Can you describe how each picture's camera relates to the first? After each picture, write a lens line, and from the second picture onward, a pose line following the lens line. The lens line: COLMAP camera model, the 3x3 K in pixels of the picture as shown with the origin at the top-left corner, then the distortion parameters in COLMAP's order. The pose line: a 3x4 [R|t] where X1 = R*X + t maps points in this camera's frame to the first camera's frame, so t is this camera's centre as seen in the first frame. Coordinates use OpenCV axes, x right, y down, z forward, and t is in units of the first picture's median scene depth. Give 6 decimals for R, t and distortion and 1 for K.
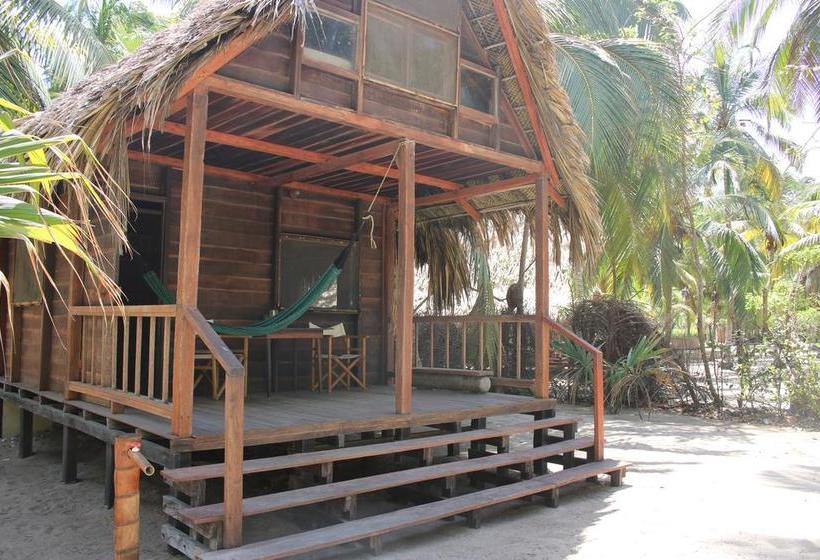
lens RADIAL K [[678.2, 0, 410.0], [0, 678.2, 280.0], [0, 0, 1]] dist [-0.000449, -0.139486]
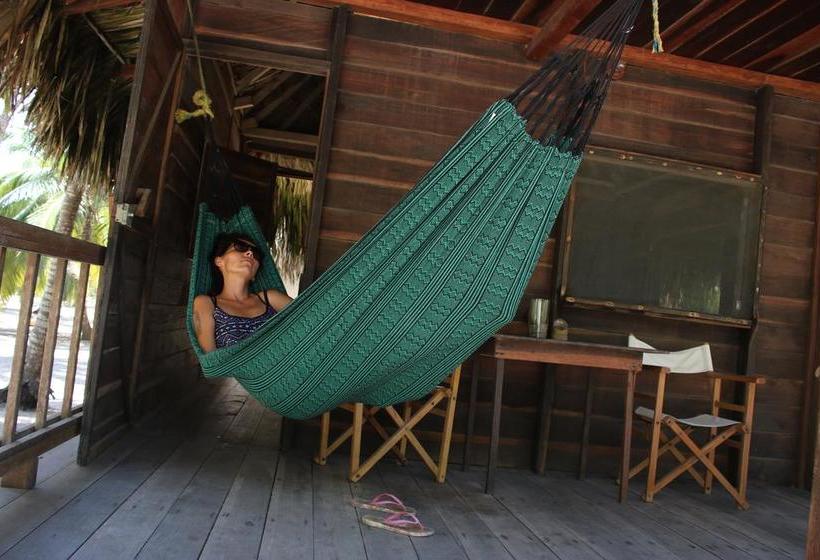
lens RADIAL K [[678.2, 0, 410.0], [0, 678.2, 280.0], [0, 0, 1]] dist [-0.000449, -0.139486]
pose [[0.819526, 0.049129, -0.570931, -0.007865], [-0.065578, 0.997813, -0.008269, 0.039228], [0.569277, 0.044217, 0.820956, 0.539817]]
